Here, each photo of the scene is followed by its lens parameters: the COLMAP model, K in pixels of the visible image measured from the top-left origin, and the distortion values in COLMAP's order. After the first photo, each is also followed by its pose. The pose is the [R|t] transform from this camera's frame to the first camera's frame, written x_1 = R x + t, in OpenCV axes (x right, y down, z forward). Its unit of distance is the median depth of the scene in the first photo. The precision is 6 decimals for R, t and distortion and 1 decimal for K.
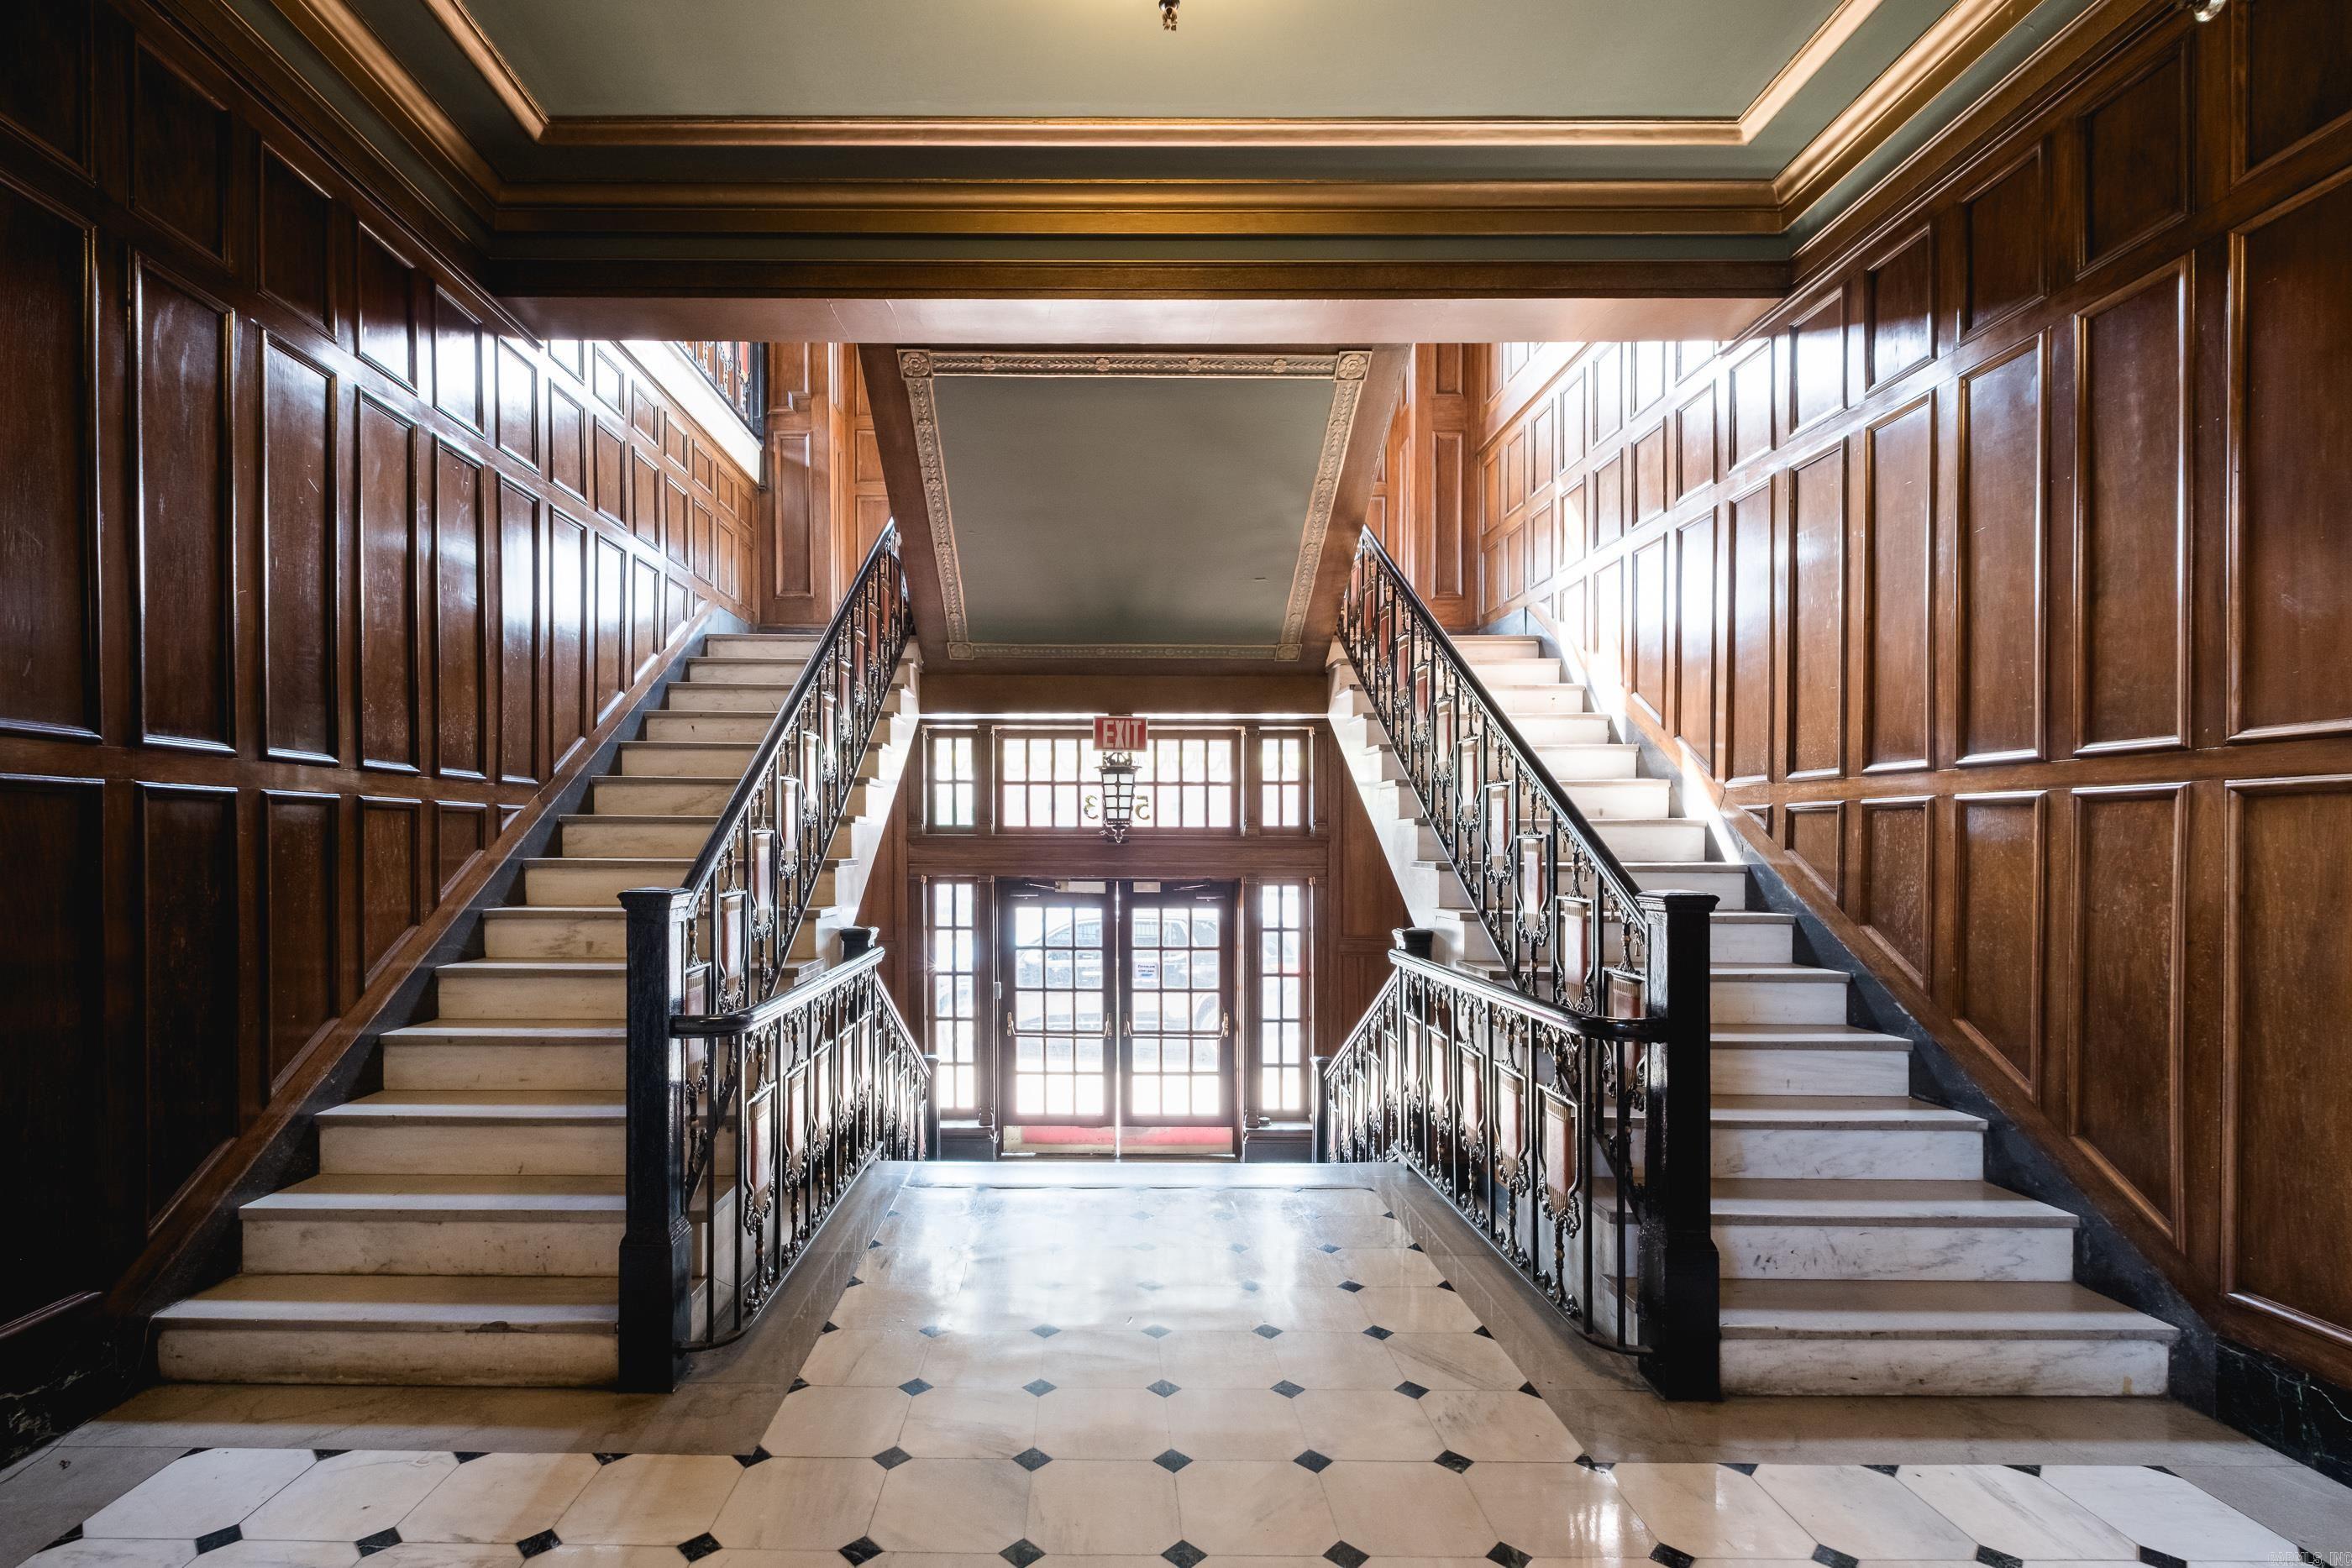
lens RADIAL K [[1056.7, 0, 1094.8], [0, 1056.7, 843.7], [0, 0, 1]] dist [0.001151, 0.000010]
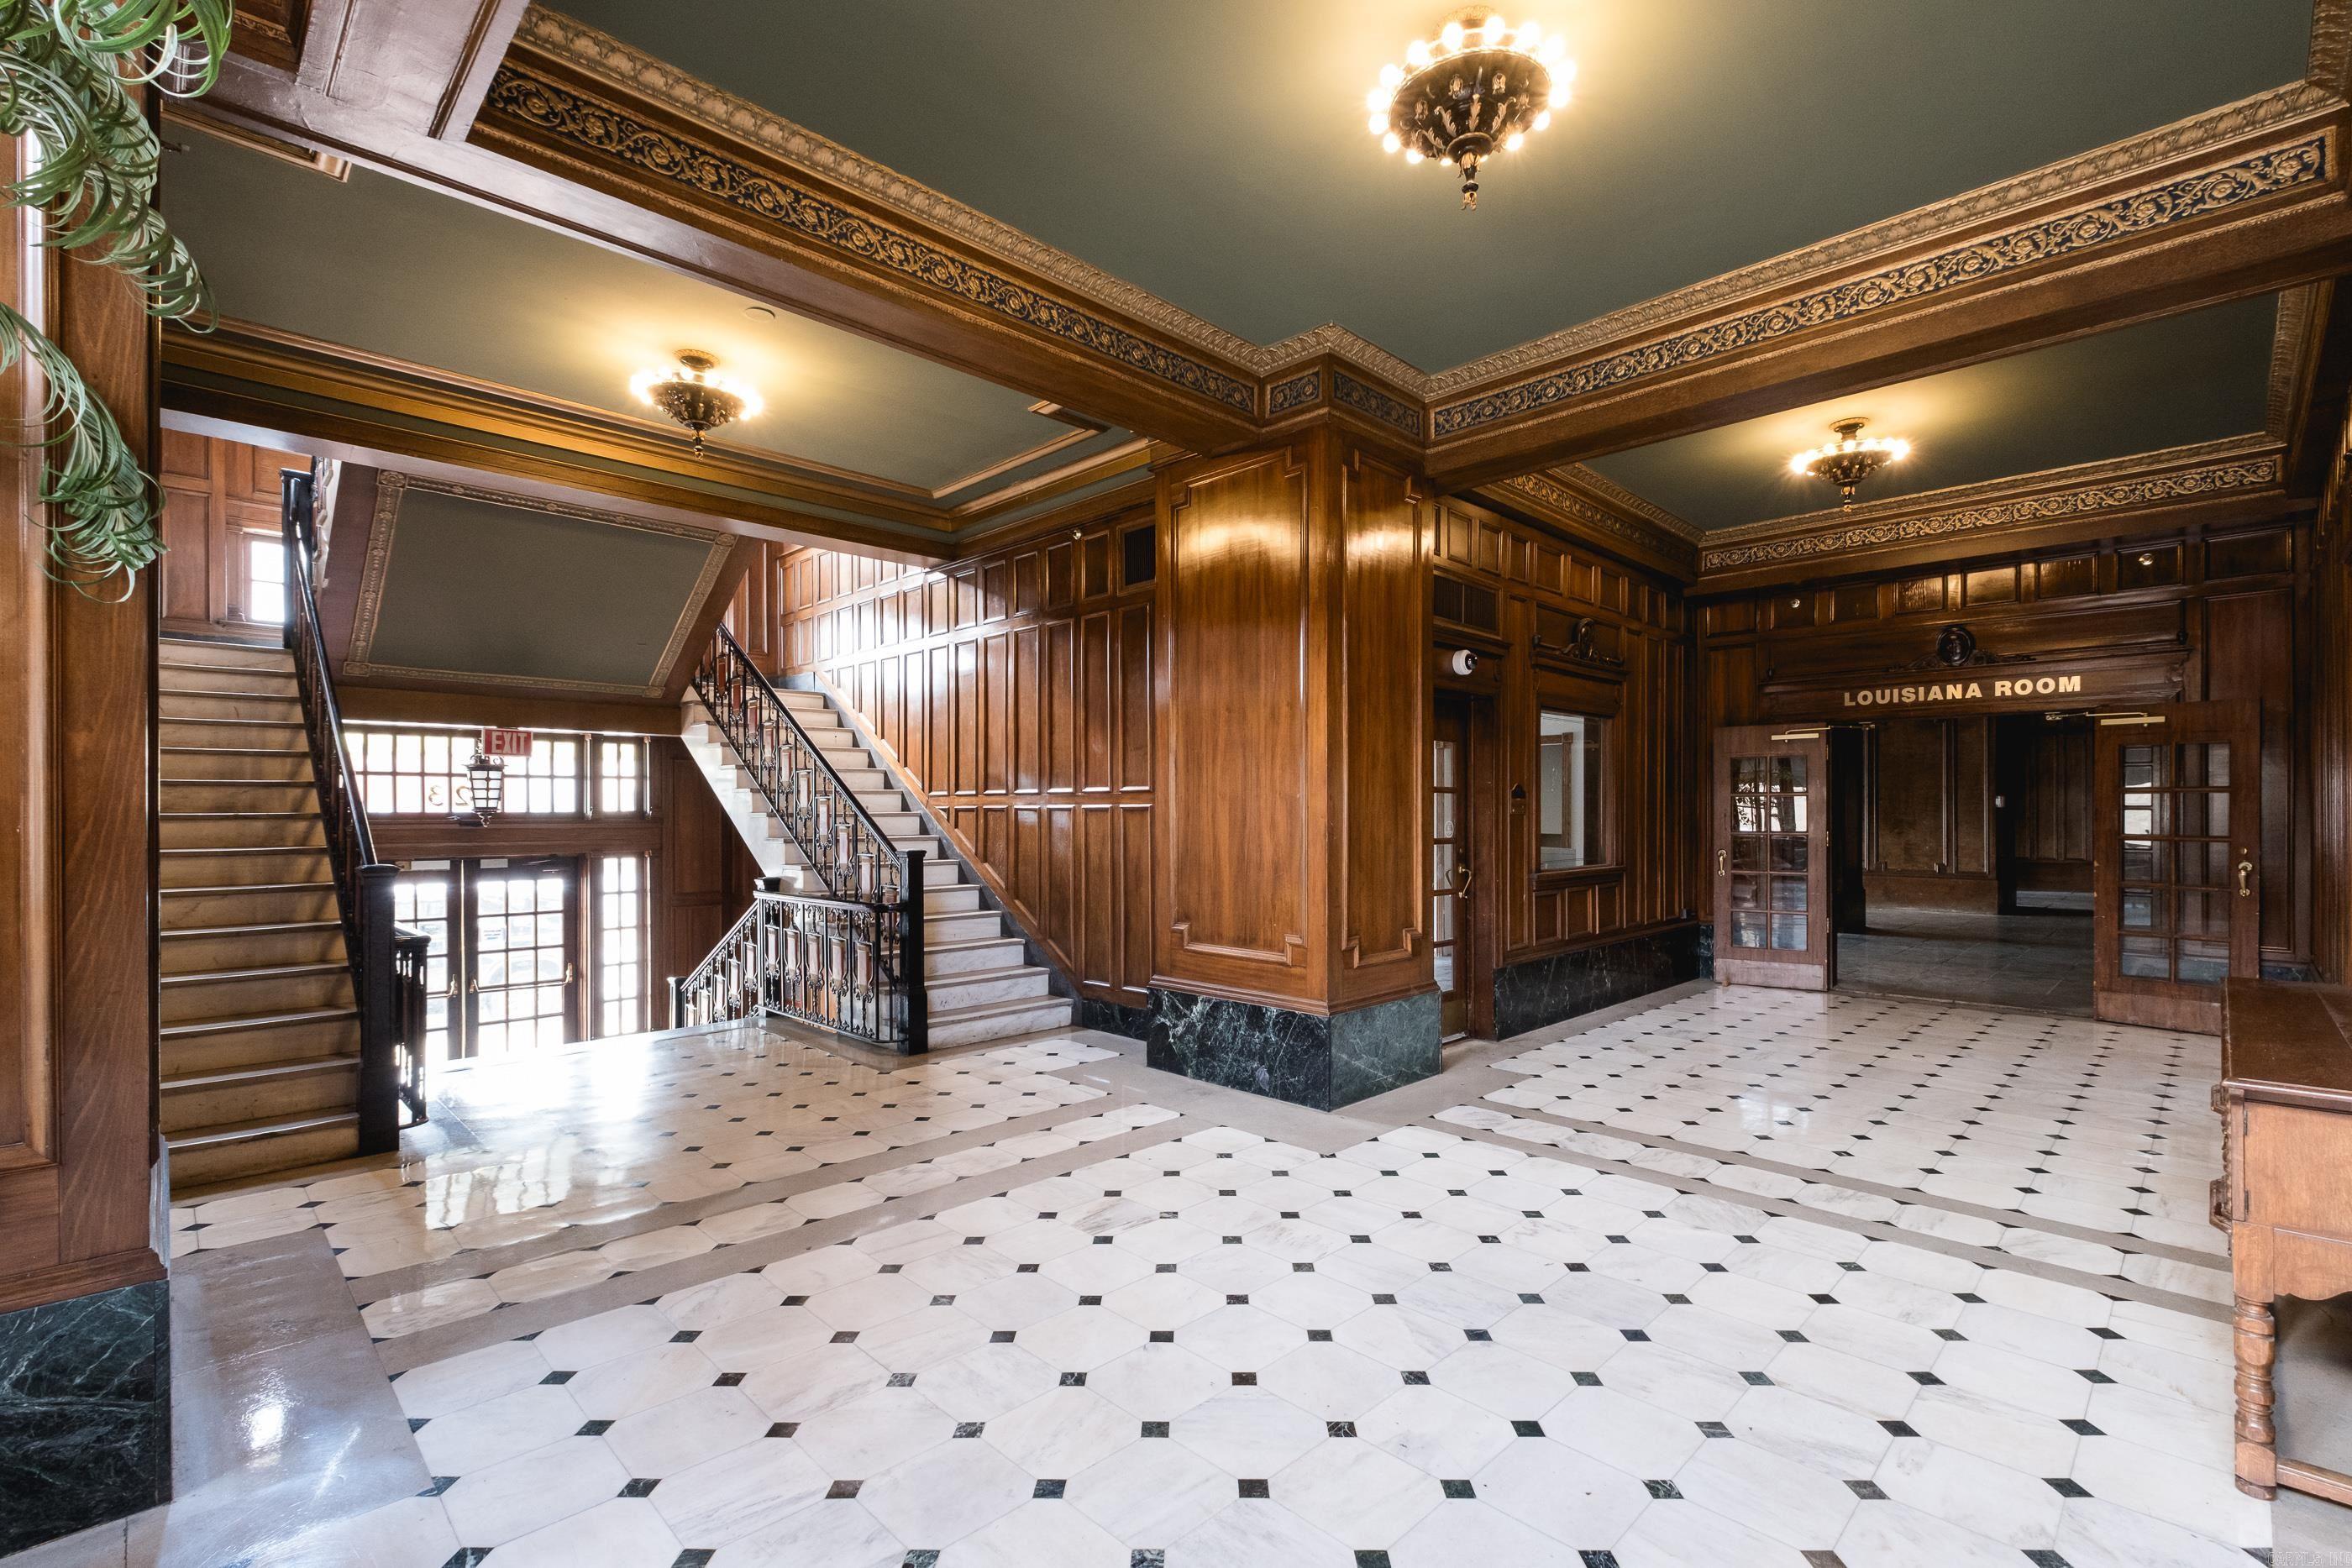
lens RADIAL K [[1036.1, 0, 1188.1], [0, 1036.1, 815.9], [0, 0, 1]] dist [0.001331, 0.000016]
pose [[0.707258, -0.005931, 0.706931, -0.411083], [0.005697, 0.999980, 0.002690, -0.020066], [-0.706933, 0.002125, 0.707277, -0.682097]]
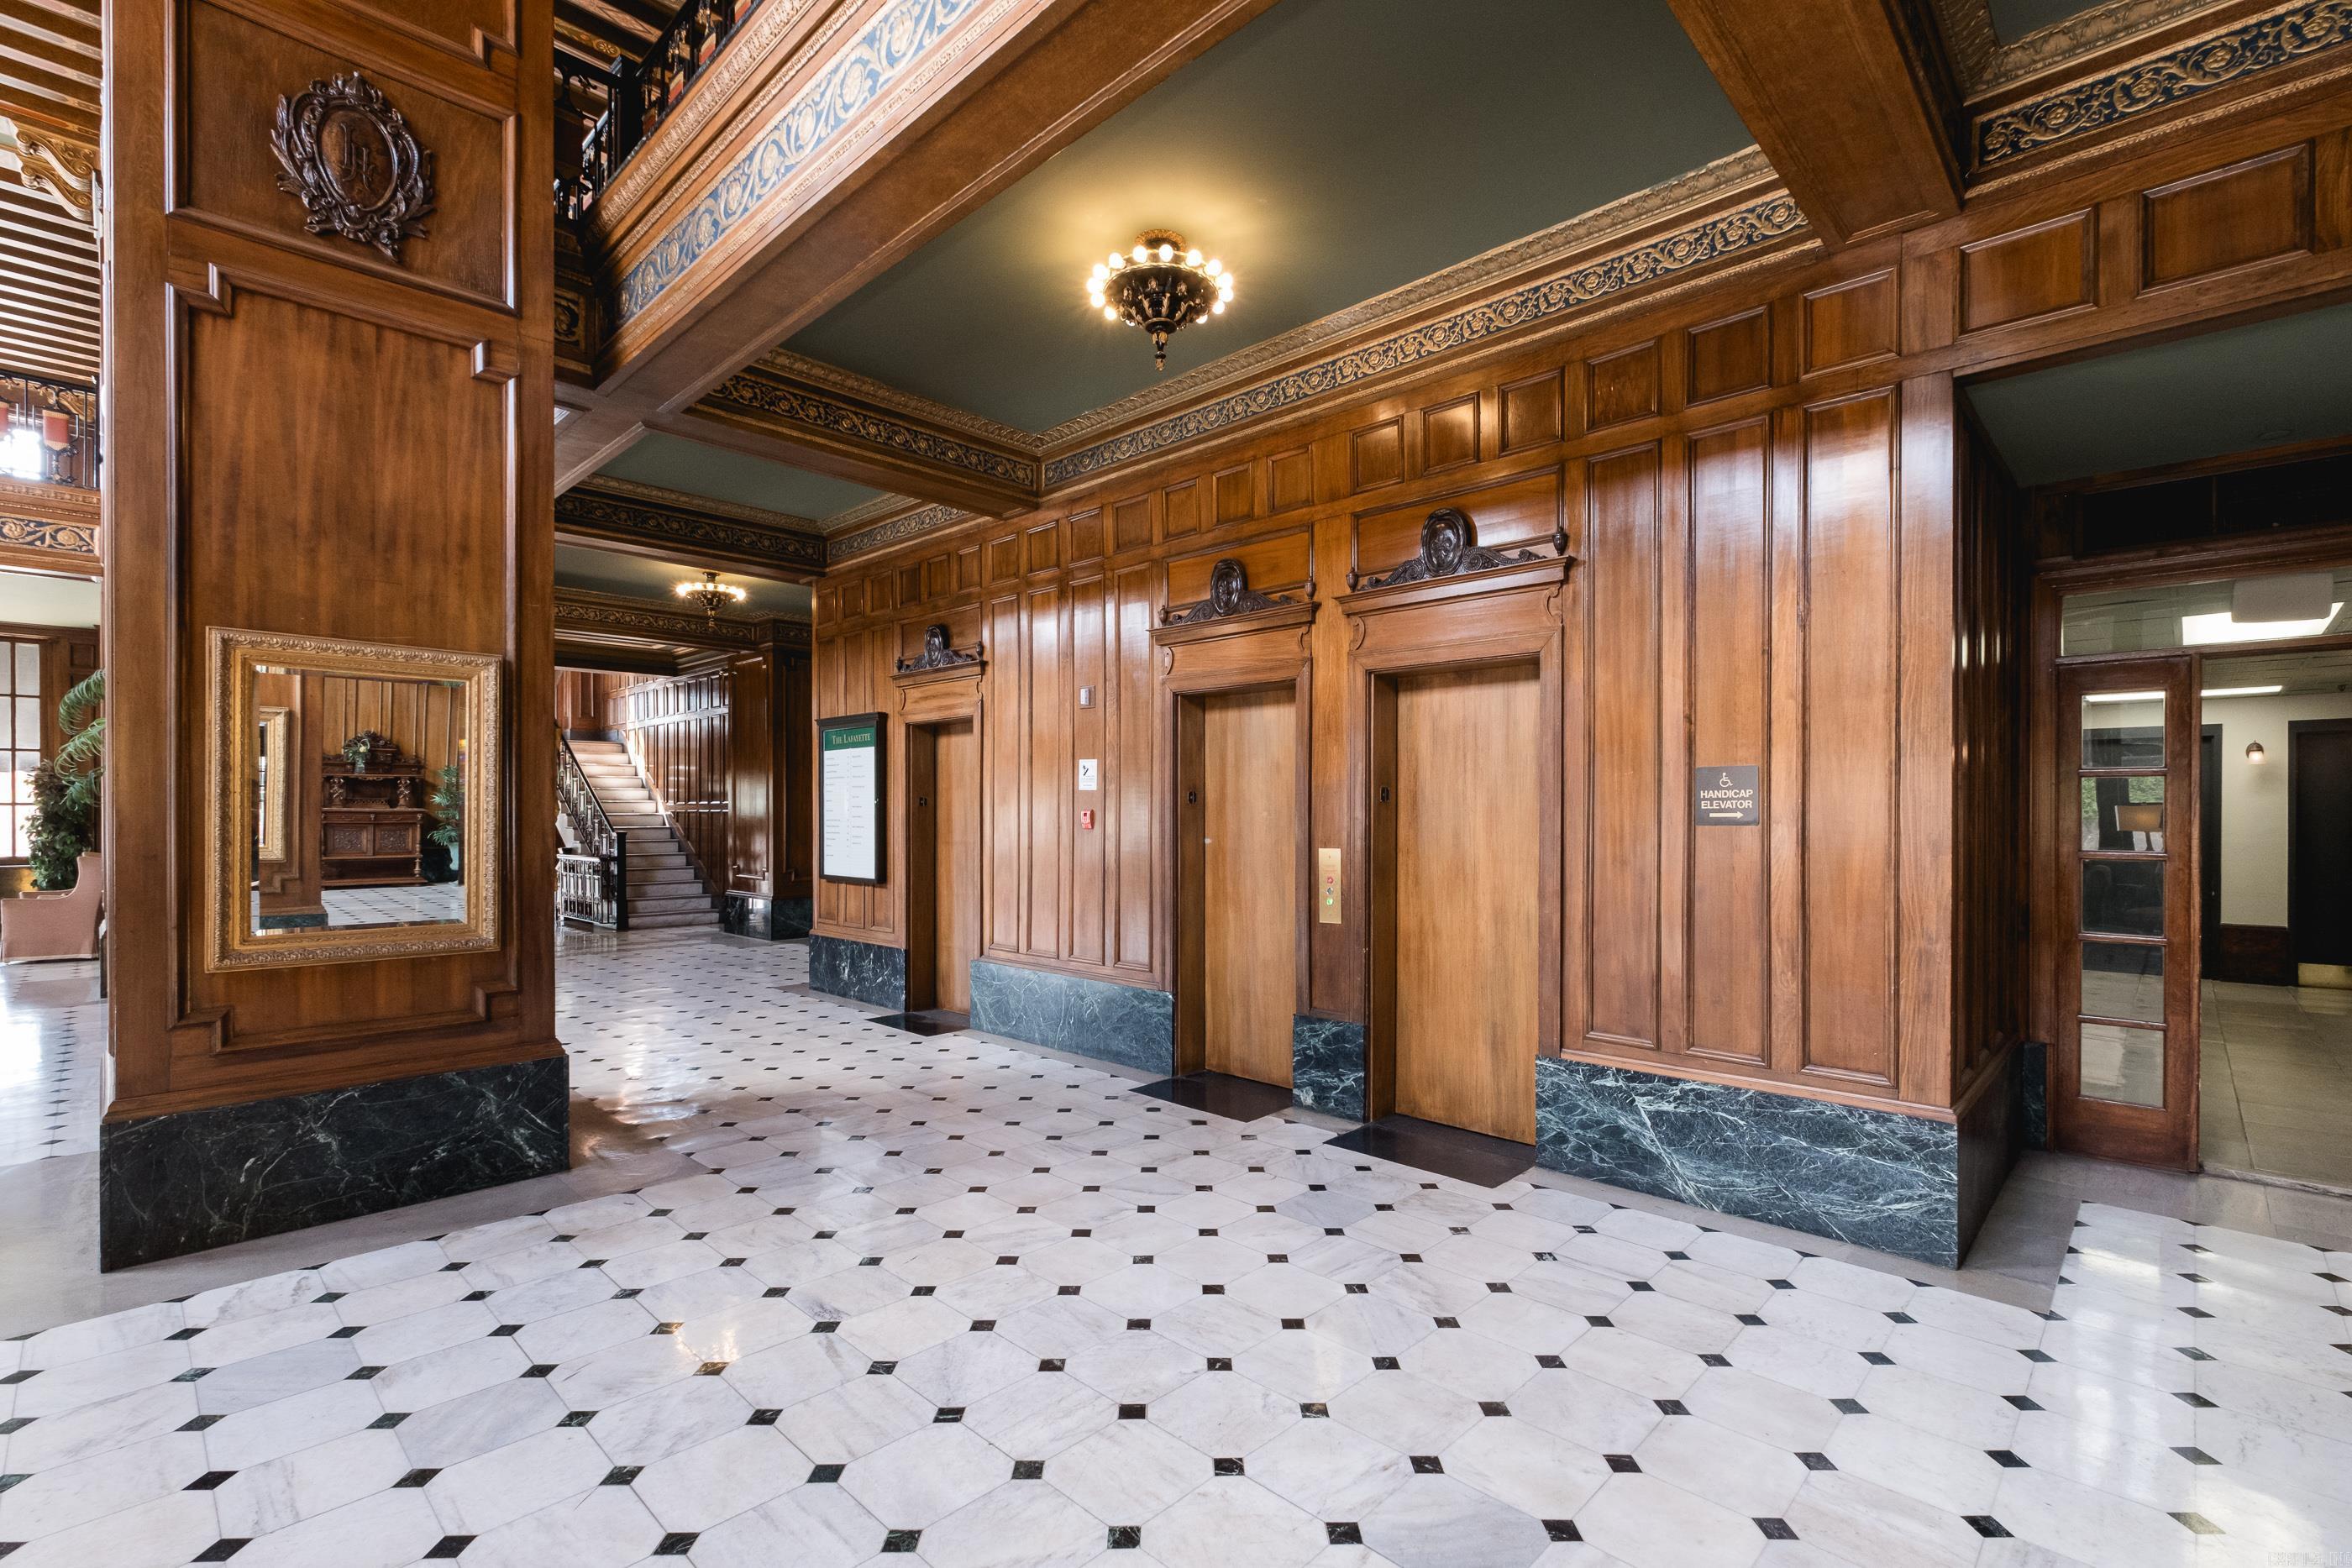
lens RADIAL K [[1035.3, 0, 1213.0], [0, 1035.3, 846.2], [0, 0, 1]] dist [0.000481, 0.000105]
pose [[0.684720, -0.023010, 0.728443, -0.670220], [0.004643, 0.999619, 0.027212, -0.001824], [-0.728791, -0.015250, 0.684566, -2.682785]]
